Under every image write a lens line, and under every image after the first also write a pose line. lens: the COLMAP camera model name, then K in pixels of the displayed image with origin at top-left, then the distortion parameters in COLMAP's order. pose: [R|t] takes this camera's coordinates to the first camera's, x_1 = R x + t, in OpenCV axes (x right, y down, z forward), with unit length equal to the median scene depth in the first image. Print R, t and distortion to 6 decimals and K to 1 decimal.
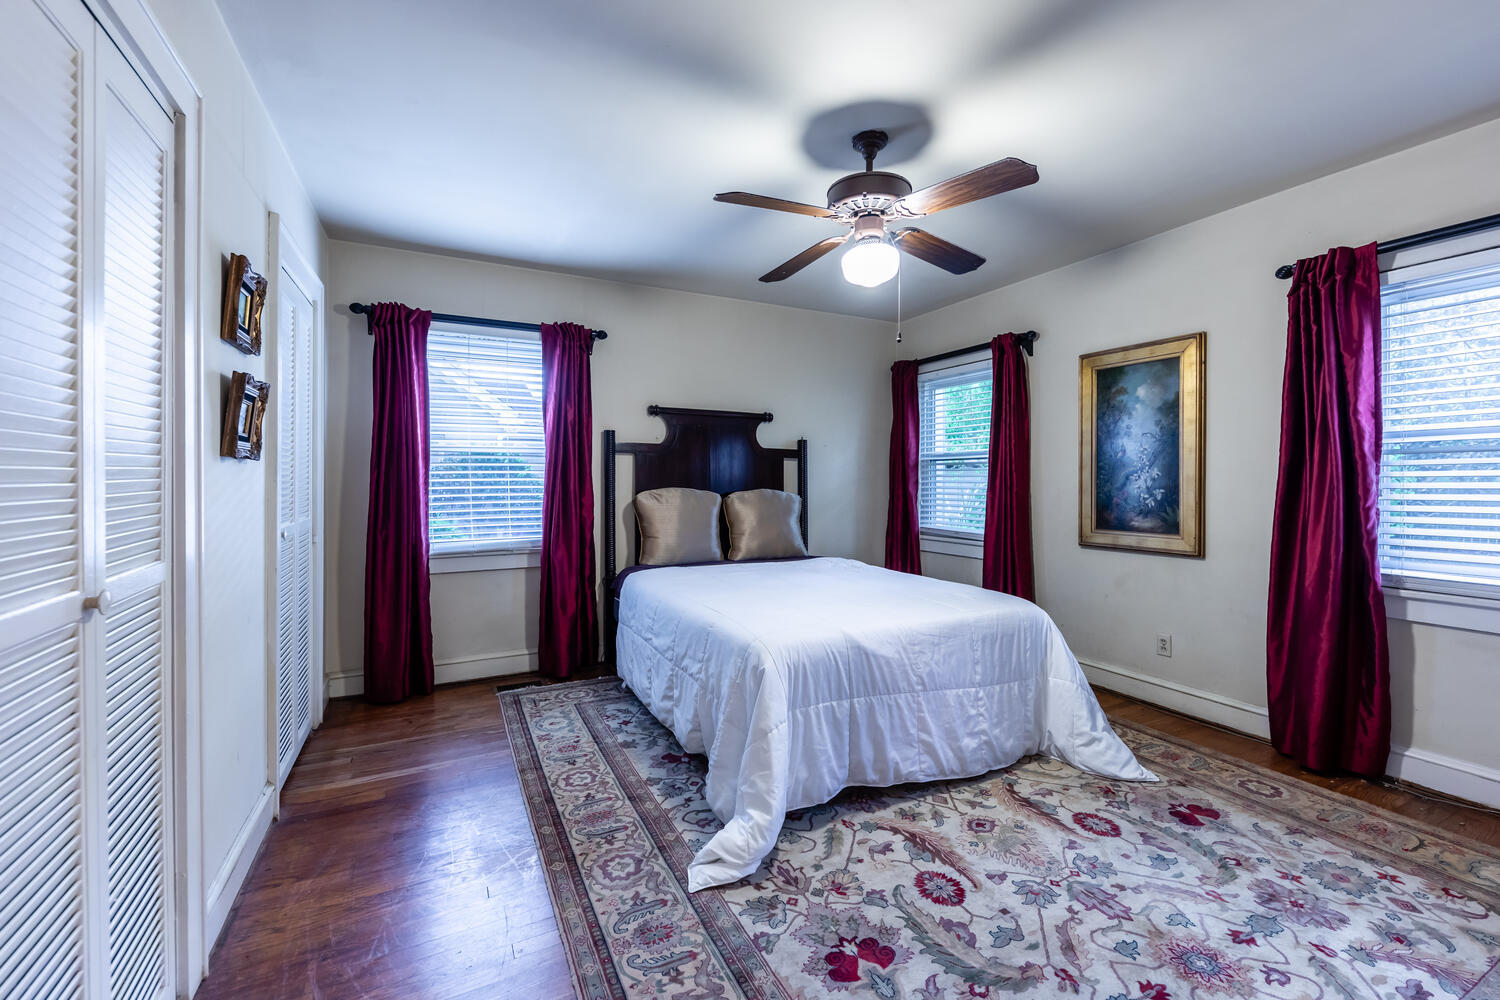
lens RADIAL K [[638.3, 0, 751.4], [0, 638.3, 490.9], [0, 0, 1]] dist [0.001604, 0.000050]
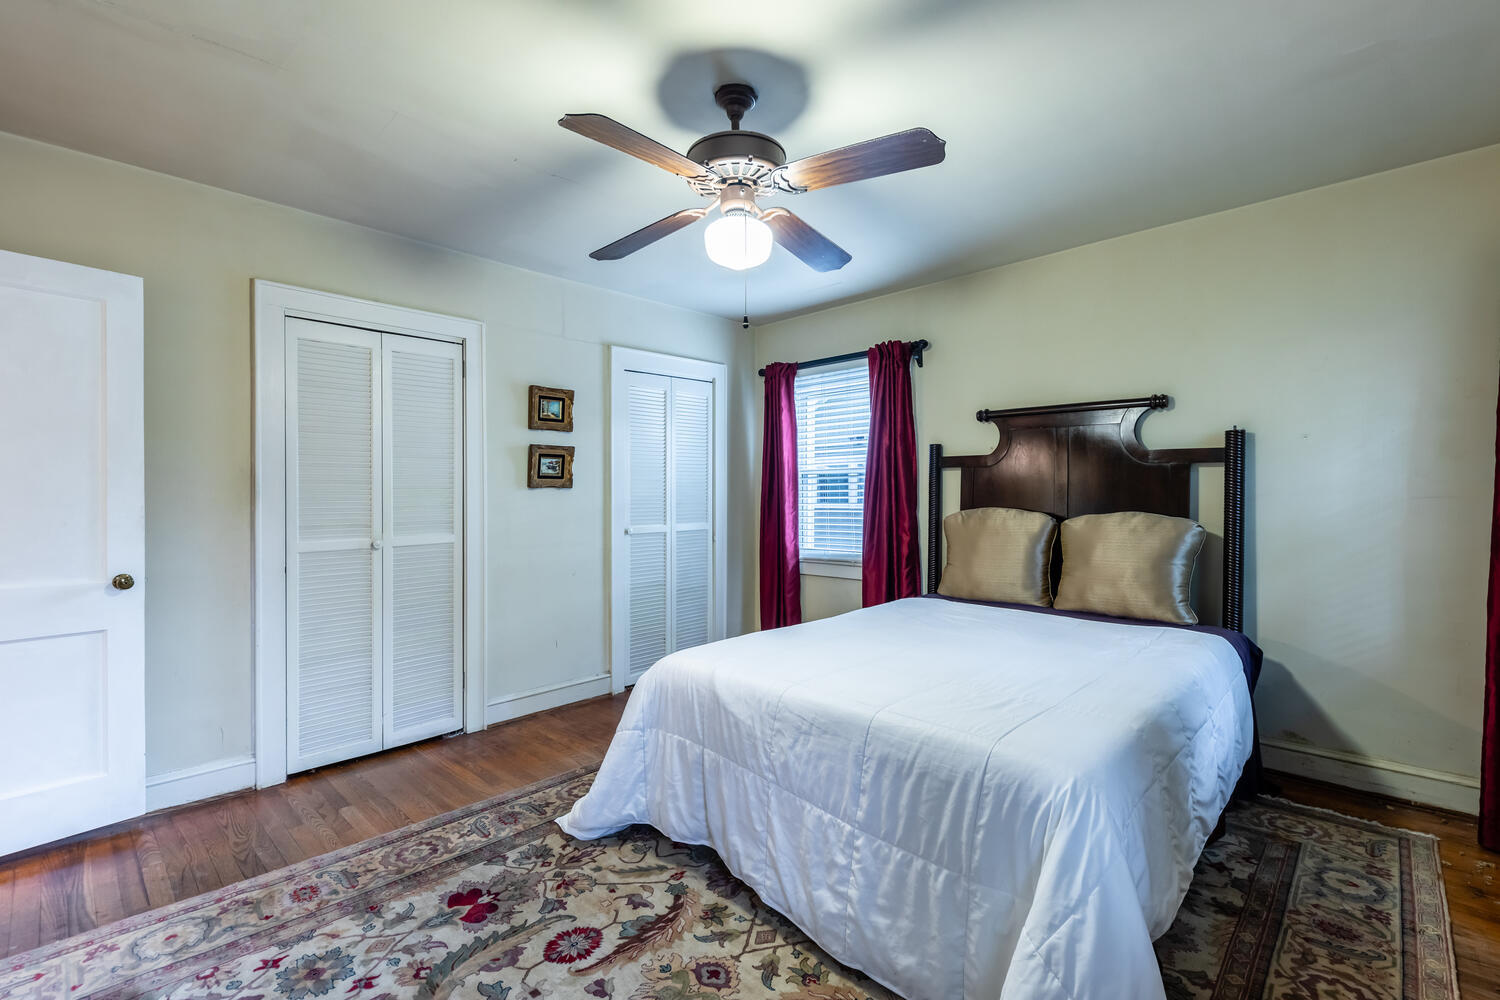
lens RADIAL K [[670.0, 0, 748.8], [0, 670.0, 497.5], [0, 0, 1]] dist [0.010521, 0.000053]
pose [[0.310954, 0.003351, -0.950419, 1.058019], [-0.014326, 0.999897, -0.001162, -0.022133], [0.950317, 0.013977, 0.310970, 0.758161]]
